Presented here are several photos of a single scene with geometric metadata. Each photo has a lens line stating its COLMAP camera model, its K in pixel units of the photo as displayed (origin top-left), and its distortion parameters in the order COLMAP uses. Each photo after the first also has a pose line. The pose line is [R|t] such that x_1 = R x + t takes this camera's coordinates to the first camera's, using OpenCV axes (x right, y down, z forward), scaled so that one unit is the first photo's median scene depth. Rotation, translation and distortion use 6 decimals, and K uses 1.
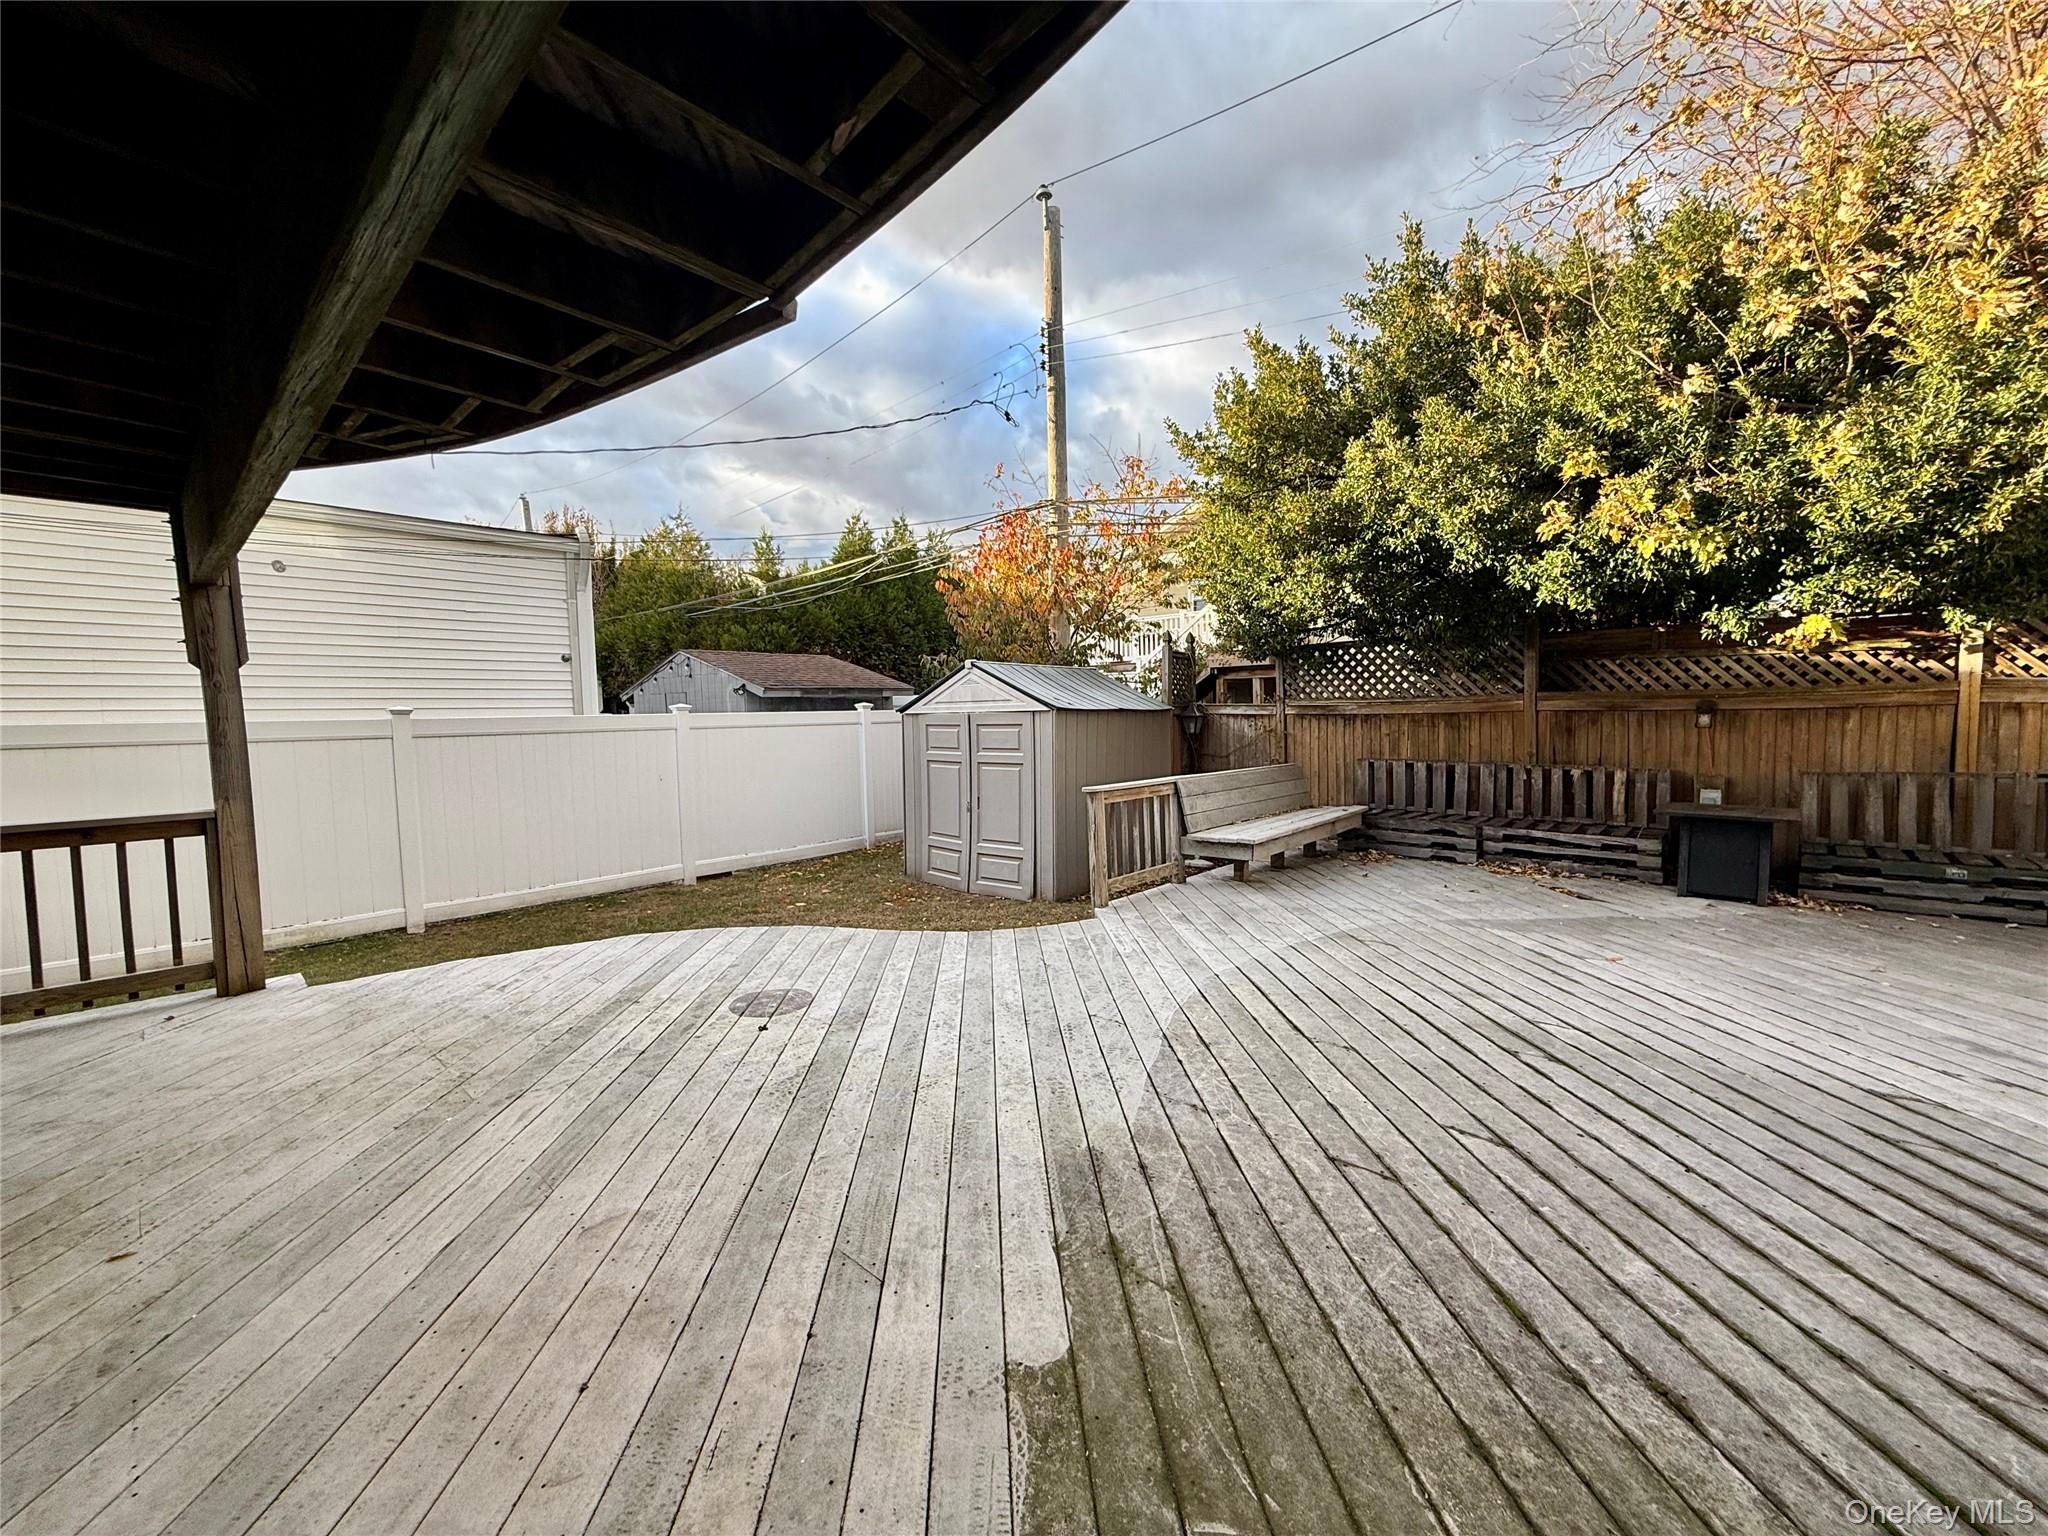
lens RADIAL K [[812.2, 0, 1022.6], [0, 812.2, 753.8], [0, 0, 1]] dist [-0.000818, 0.000178]
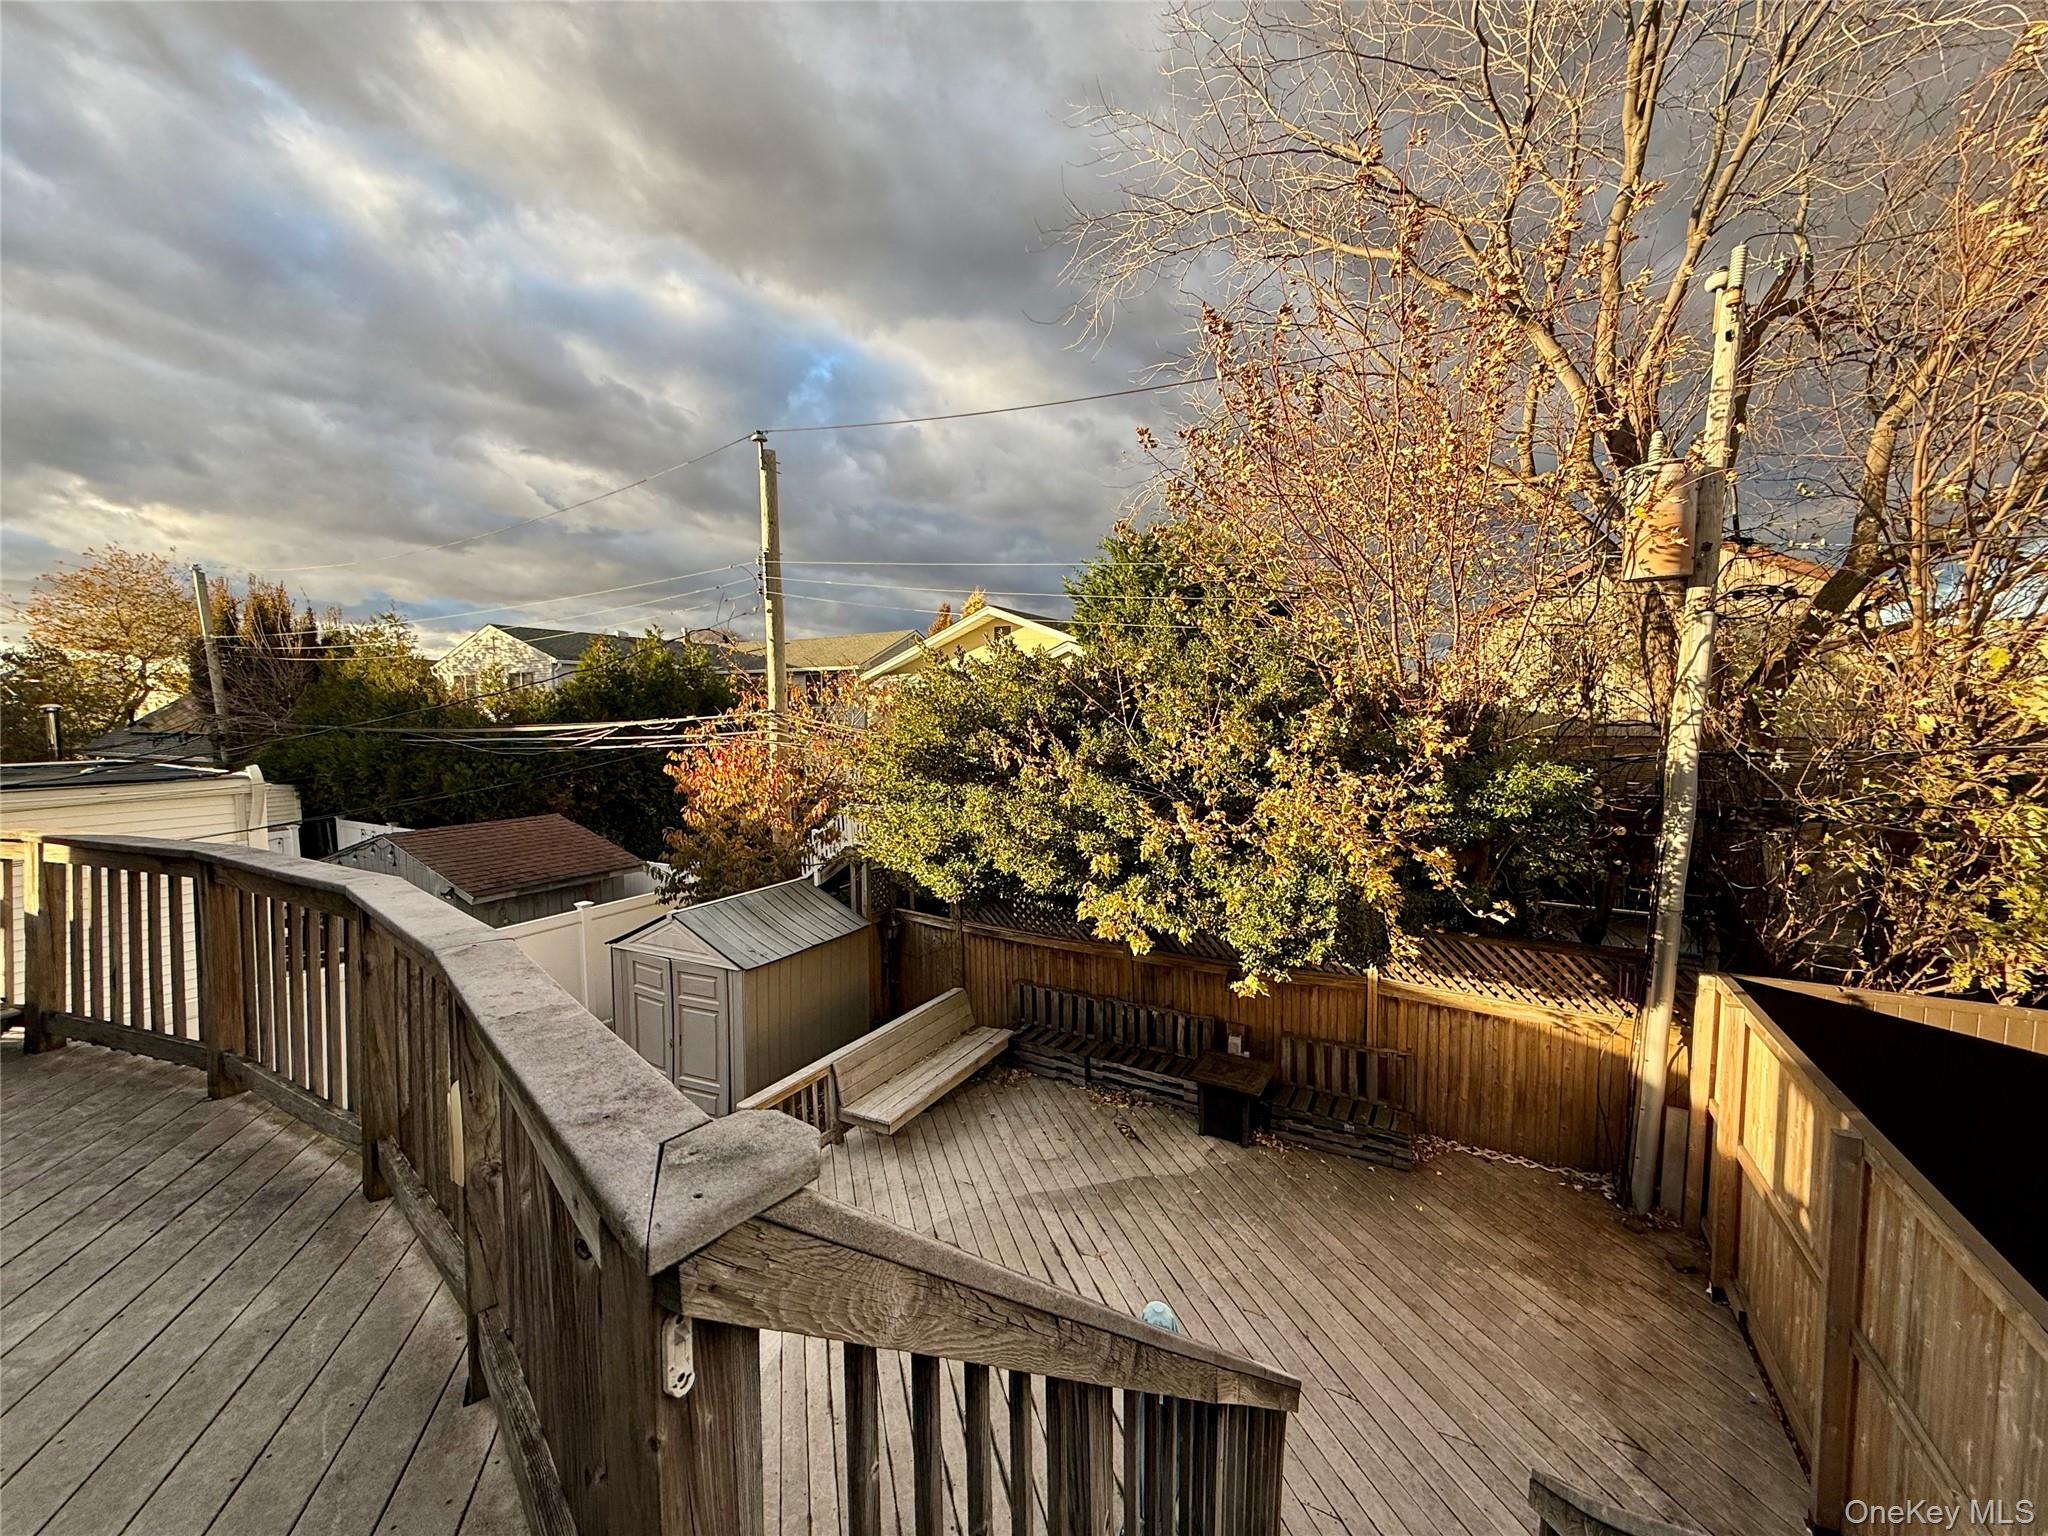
lens RADIAL K [[812.2, 0, 1016.9], [0, 812.2, 764.2], [0, 0, 1]] dist [-0.000818, 0.000178]
pose [[0.972820, -0.001547, 0.231556, 0.161615], [0.000641, 0.999992, 0.003987, -0.377983], [-0.231560, -0.003730, 0.972813, -0.214075]]
